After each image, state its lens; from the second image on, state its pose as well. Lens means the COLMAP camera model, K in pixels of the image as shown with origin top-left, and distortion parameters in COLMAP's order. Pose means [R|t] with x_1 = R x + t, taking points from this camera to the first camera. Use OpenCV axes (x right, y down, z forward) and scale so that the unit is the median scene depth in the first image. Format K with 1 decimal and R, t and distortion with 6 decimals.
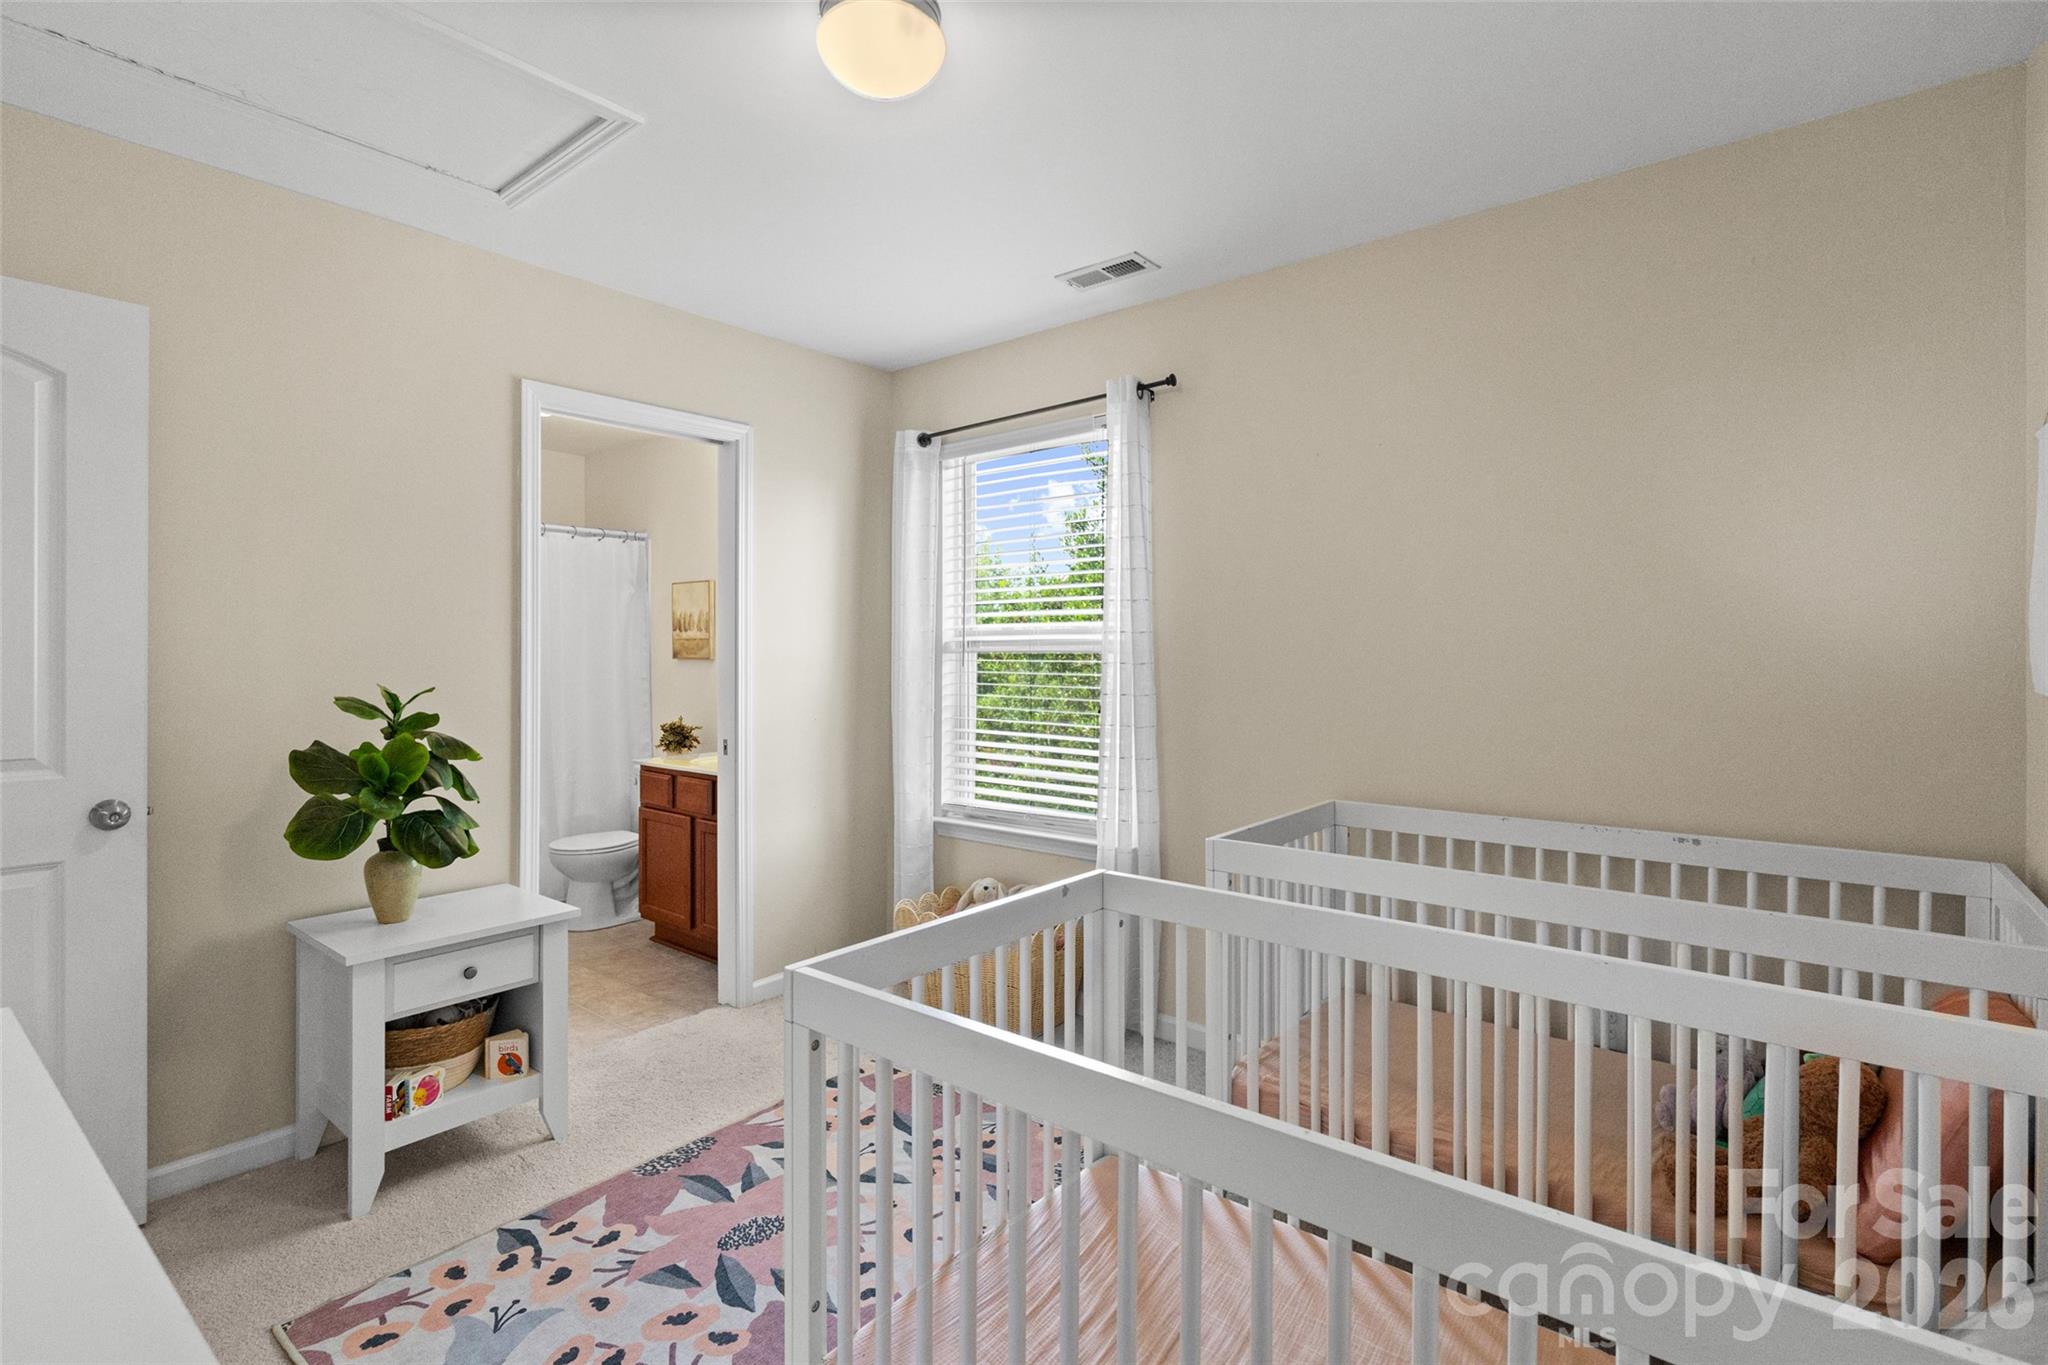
lens RADIAL K [[951.5, 0, 1019.3], [0, 951.5, 638.6], [0, 0, 1]] dist [-0.005038, -0.000188]
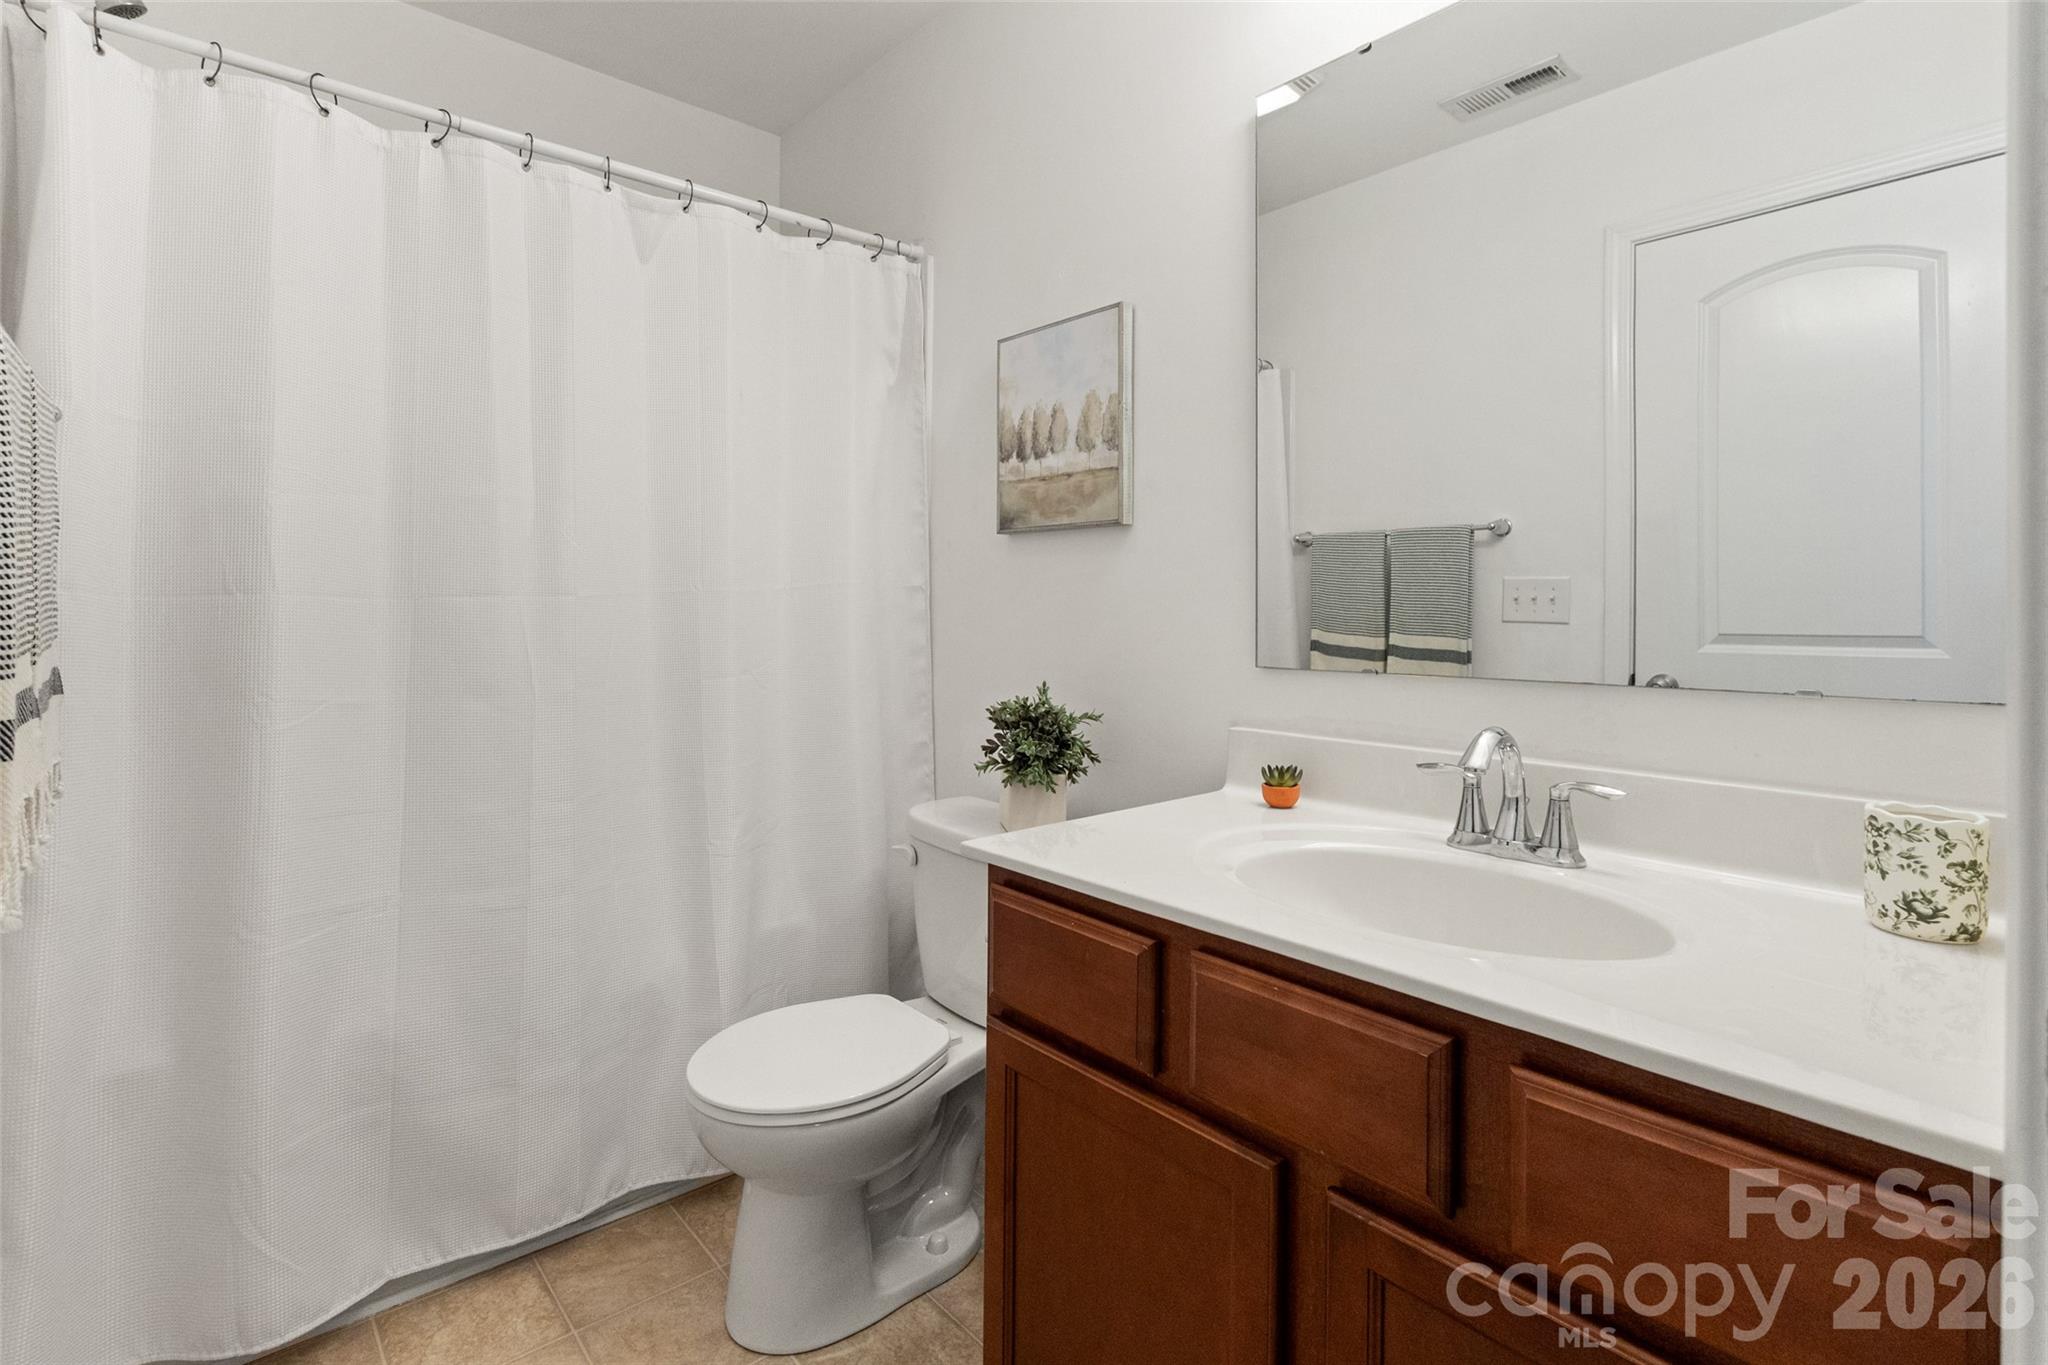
lens RADIAL K [[962.0, 0, 1023.6], [0, 962.0, 610.4], [0, 0, 1]] dist [-0.005931, -0.000948]
pose [[0.987120, 0.012035, -0.159527, -0.300818], [-0.010498, 0.999890, 0.010472, 0.050088], [0.159636, -0.008662, 0.987138, 0.632950]]
